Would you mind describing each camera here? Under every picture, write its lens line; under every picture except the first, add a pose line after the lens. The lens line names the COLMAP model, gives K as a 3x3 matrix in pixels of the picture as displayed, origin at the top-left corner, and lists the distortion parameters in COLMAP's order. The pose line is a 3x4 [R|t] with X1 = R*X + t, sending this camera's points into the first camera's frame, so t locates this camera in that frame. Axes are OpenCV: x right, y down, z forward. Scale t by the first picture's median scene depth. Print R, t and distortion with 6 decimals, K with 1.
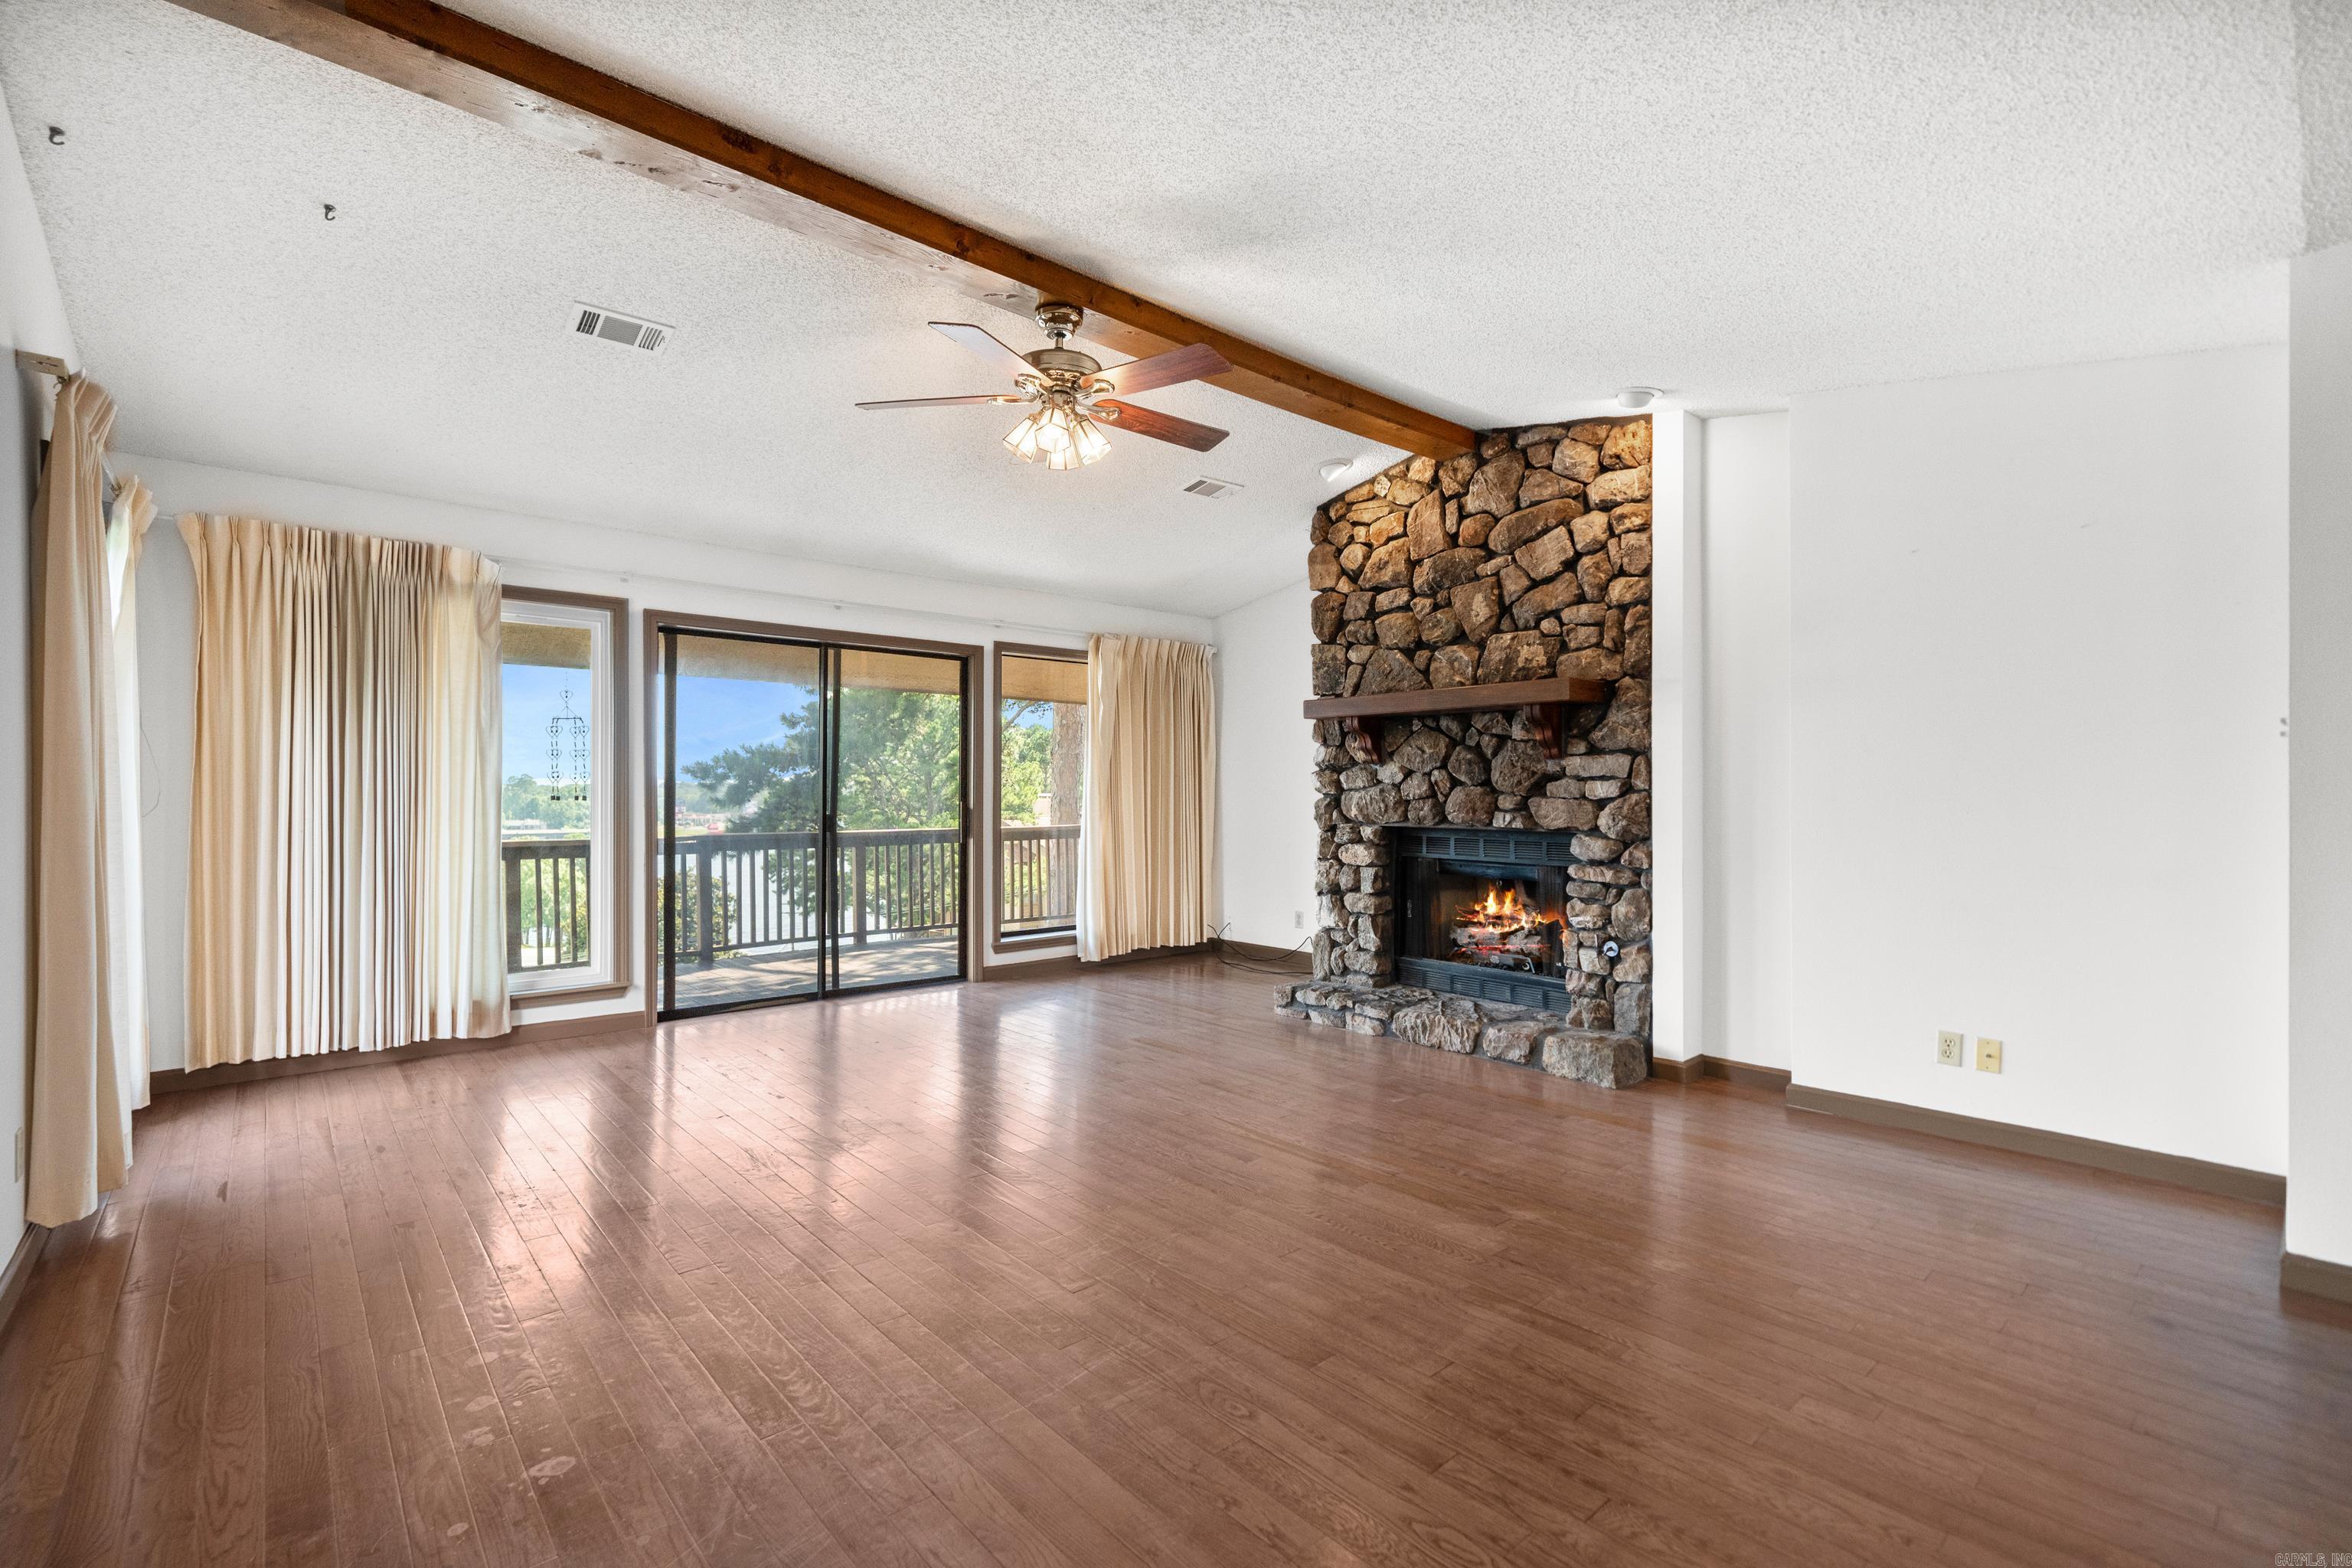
lens RADIAL K [[1039.4, 0, 1161.6], [0, 1039.4, 797.1], [0, 0, 1]] dist [-0.002127, -0.000144]
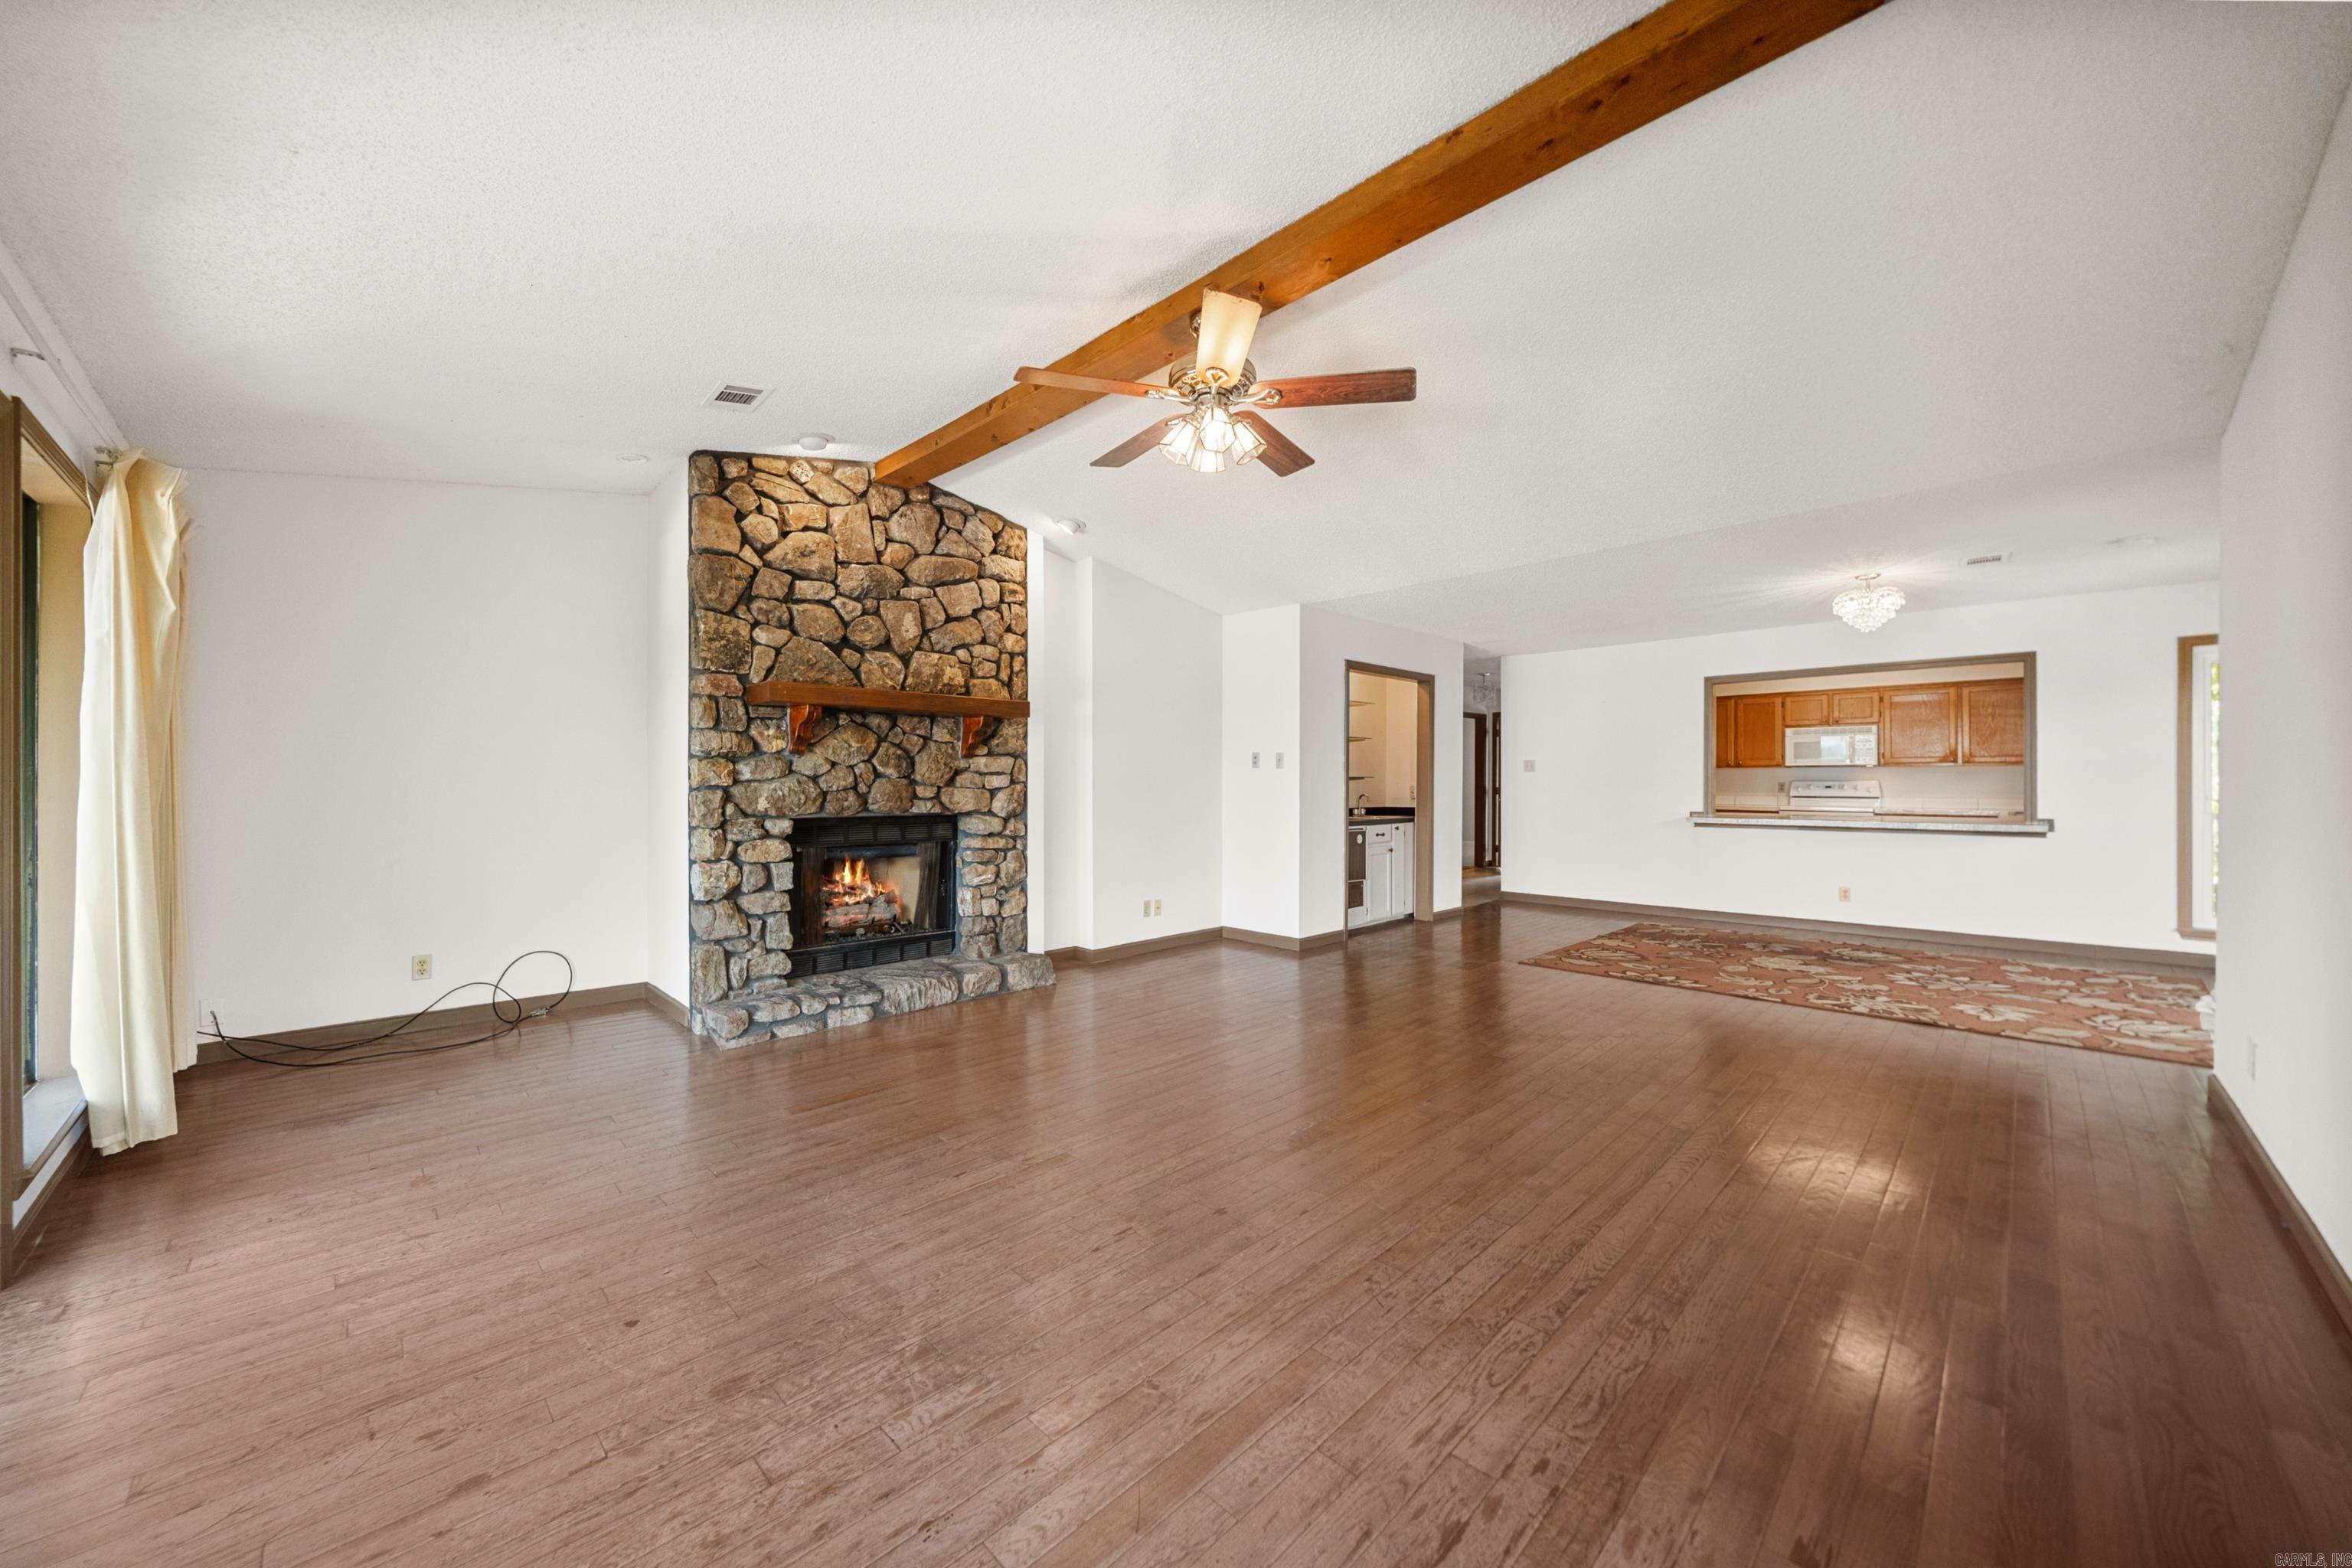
lens RADIAL K [[844.2, 0, 1163.9], [0, 844.2, 780.5], [0, 0, 1]] dist [-0.001836, -0.000083]
pose [[-0.060039, 0.002726, 0.998192, -0.655398], [0.004177, 0.999988, -0.002480, -0.004515], [-0.998187, 0.004020, -0.060050, 0.771990]]
